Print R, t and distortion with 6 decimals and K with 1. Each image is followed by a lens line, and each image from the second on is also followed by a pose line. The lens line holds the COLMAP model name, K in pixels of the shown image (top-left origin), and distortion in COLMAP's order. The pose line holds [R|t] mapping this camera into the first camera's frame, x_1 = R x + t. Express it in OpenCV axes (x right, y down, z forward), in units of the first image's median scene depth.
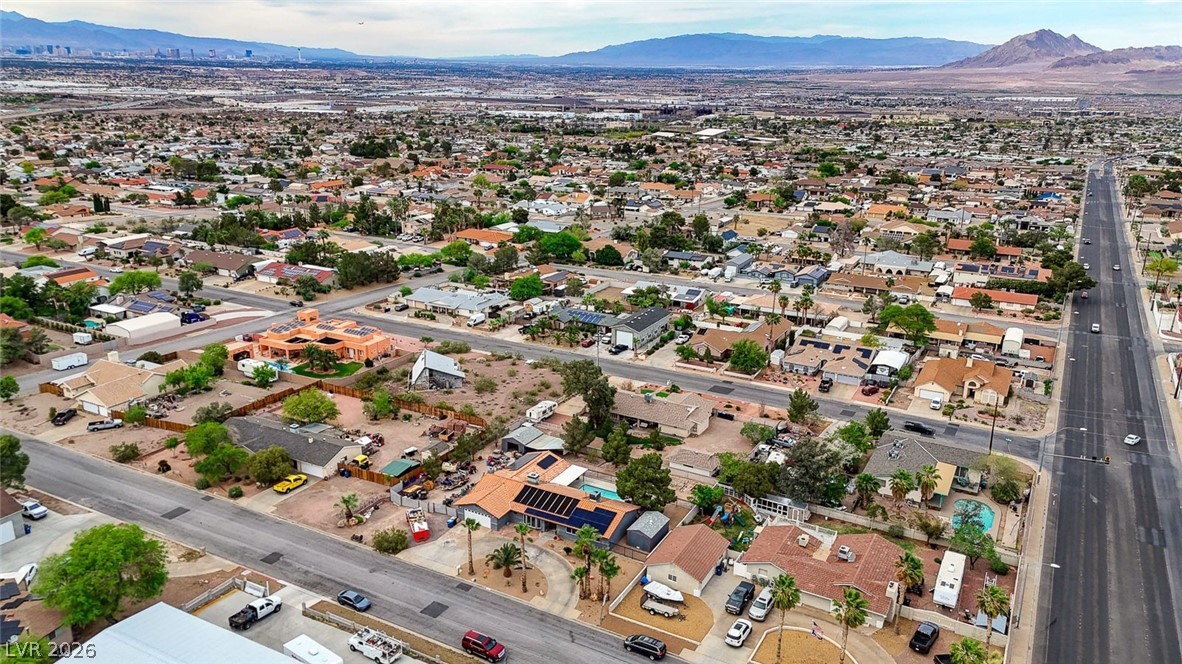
lens RADIAL K [[844.5, 0, 591.0], [0, 844.5, 332.0], [0, 0, 1]] dist [0.116585, -0.110178]
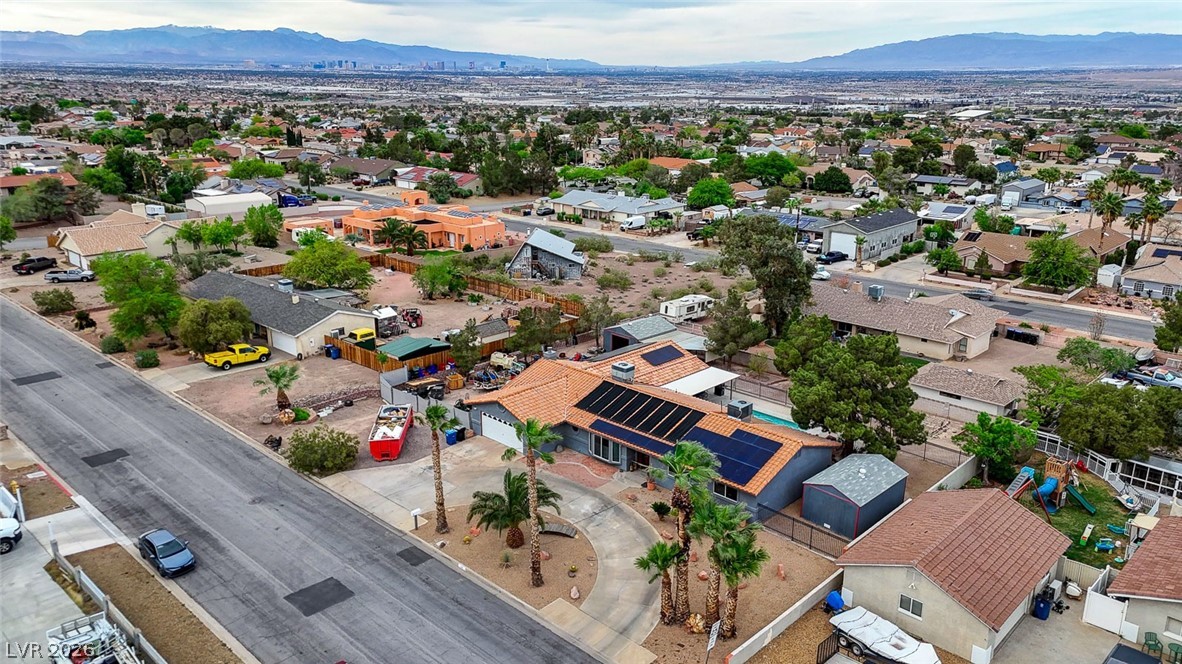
lens RADIAL K [[859.9, 0, 593.2], [0, 859.9, 333.4], [0, 0, 1]] dist [0.107342, -0.092204]
pose [[0.966701, 0.066445, -0.247131, 0.028251], [-0.067445, 0.997713, 0.004426, 0.105601], [0.246860, 0.012389, 0.968972, 0.352865]]
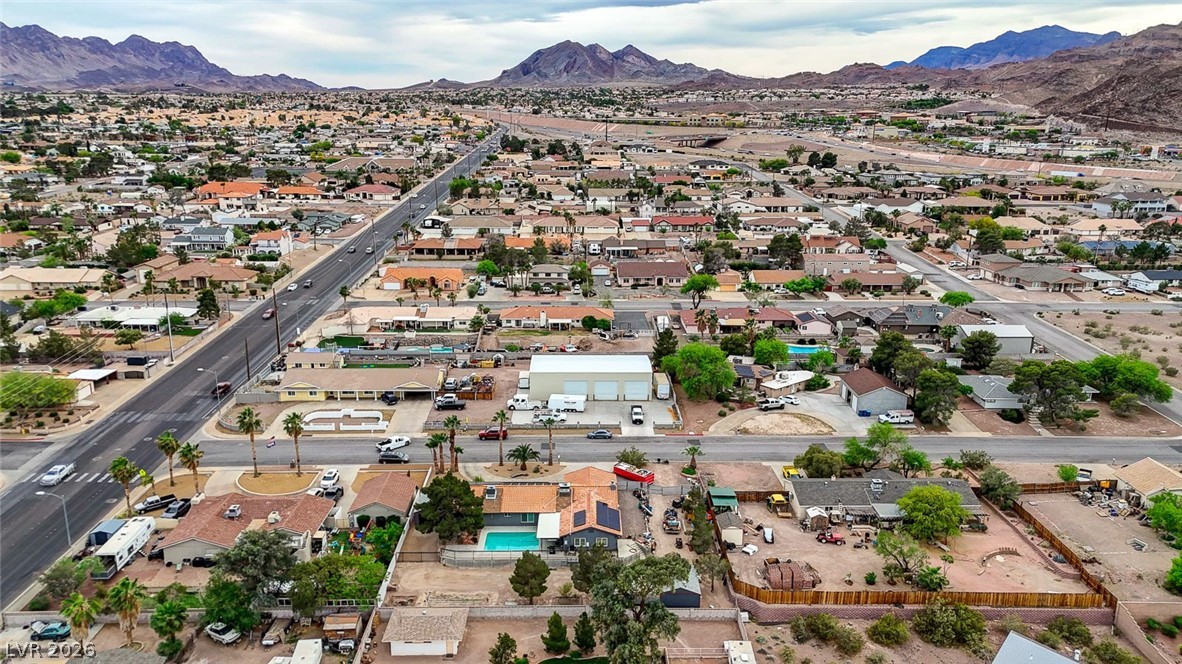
lens RADIAL K [[859.9, 0, 593.2], [0, 859.9, 333.4], [0, 0, 1]] dist [0.107342, -0.092204]
pose [[-0.866241, 0.116146, -0.485938, 0.260348], [-0.158324, 0.858668, 0.487465, -0.333548], [0.473877, 0.499199, -0.725425, 1.168429]]
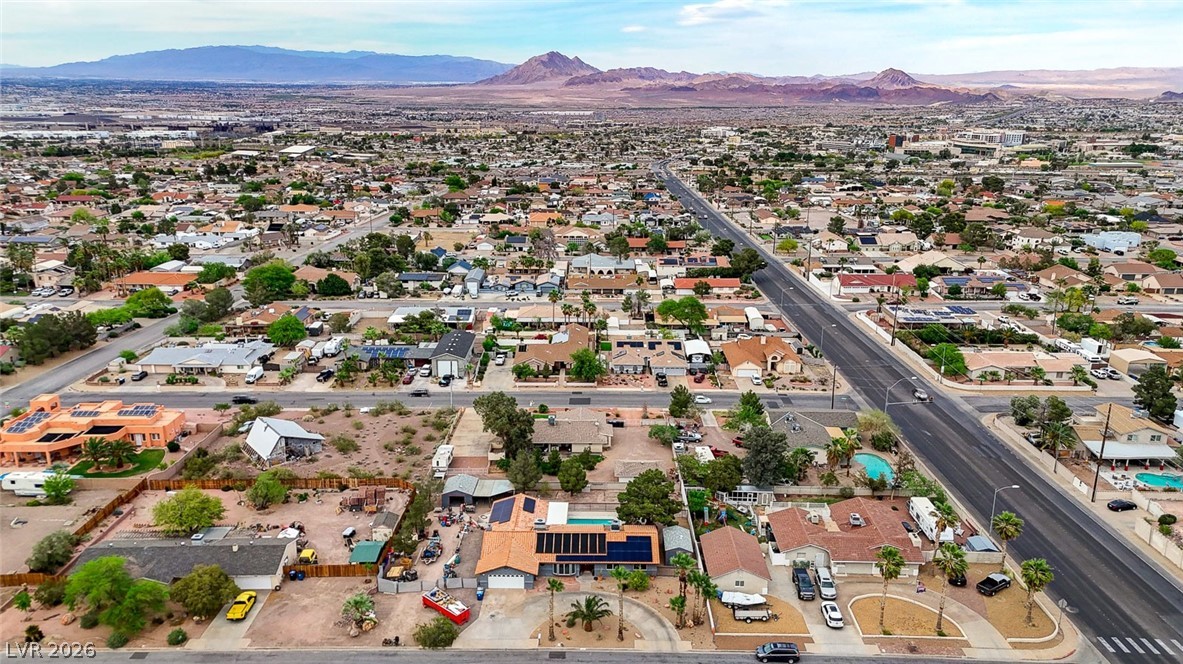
lens RADIAL K [[840.4, 0, 585.8], [0, 840.4, 333.9], [0, 0, 1]] dist [0.106765, -0.085707]
pose [[0.883186, -0.139474, 0.447806, -0.291381], [0.145245, 0.989159, 0.021626, -0.033732], [-0.445967, 0.045941, 0.893869, 0.096401]]
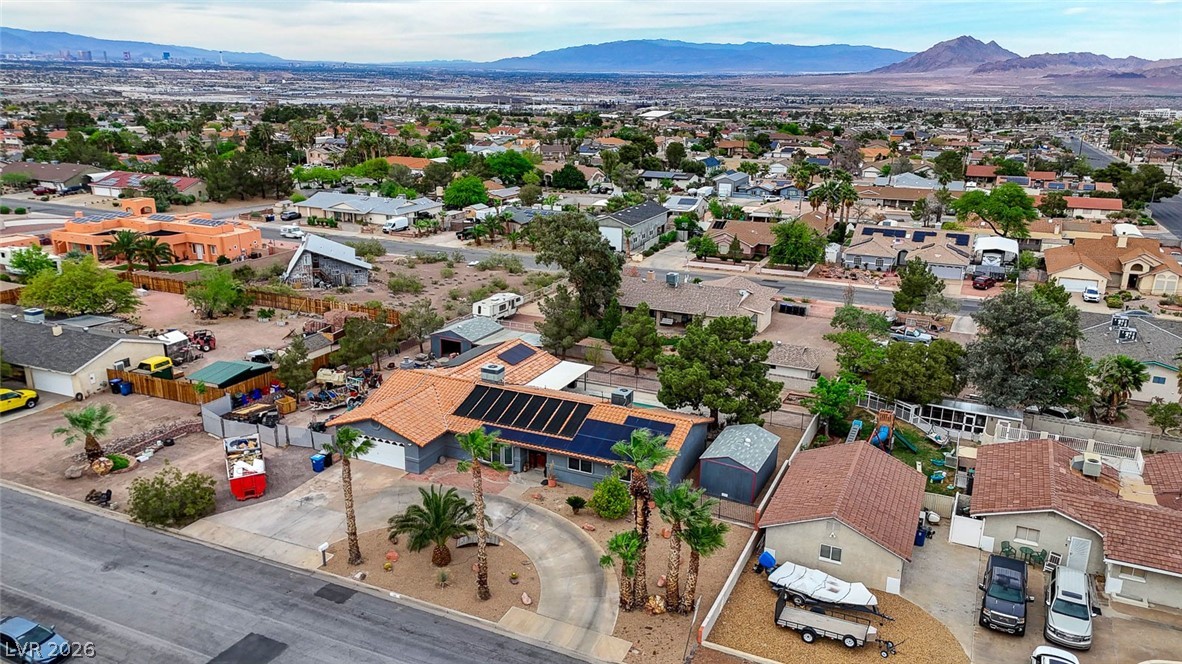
lens RADIAL K [[859.9, 0, 593.2], [0, 859.9, 333.4], [0, 0, 1]] dist [0.107342, -0.092204]
pose [[0.997290, -0.019511, 0.070937, -0.031538], [0.019698, 0.999804, -0.001941, 0.107152], [-0.070885, 0.003333, 0.997479, 0.346890]]
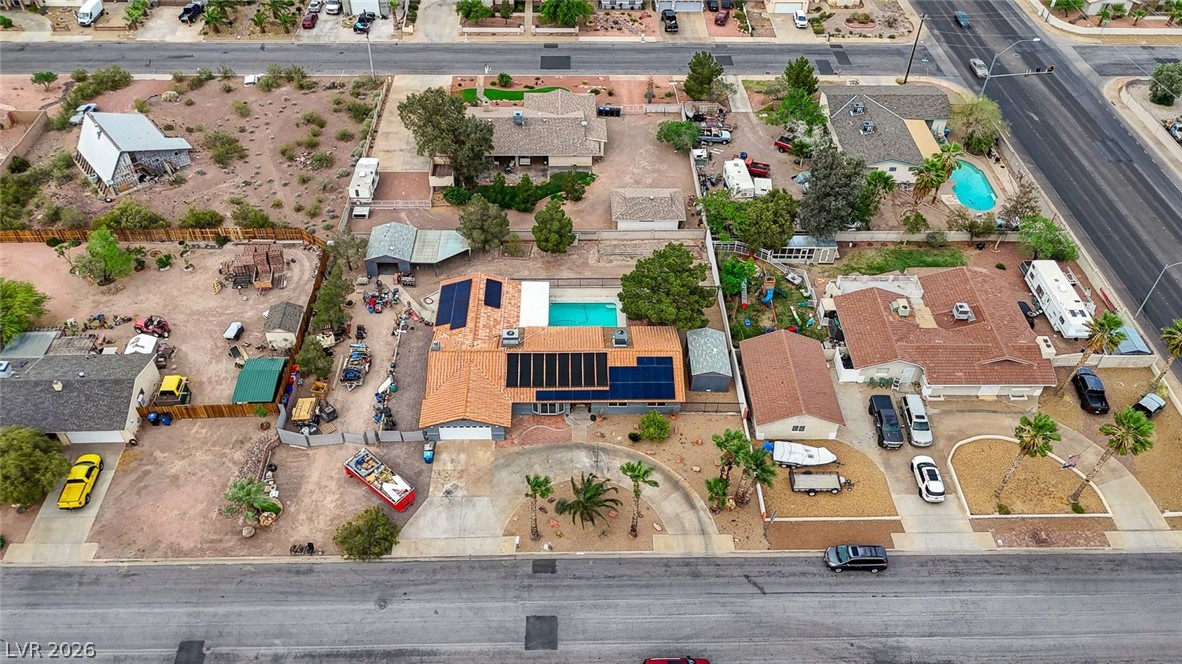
lens RADIAL K [[873.5, 0, 589.0], [0, 873.5, 330.7], [0, 0, 1]] dist [0.055964, -0.074158]
pose [[0.864372, -0.350092, 0.360966, -0.178444], [0.142408, 0.858875, 0.491990, -0.103392], [-0.482267, -0.373858, 0.792243, 0.321796]]
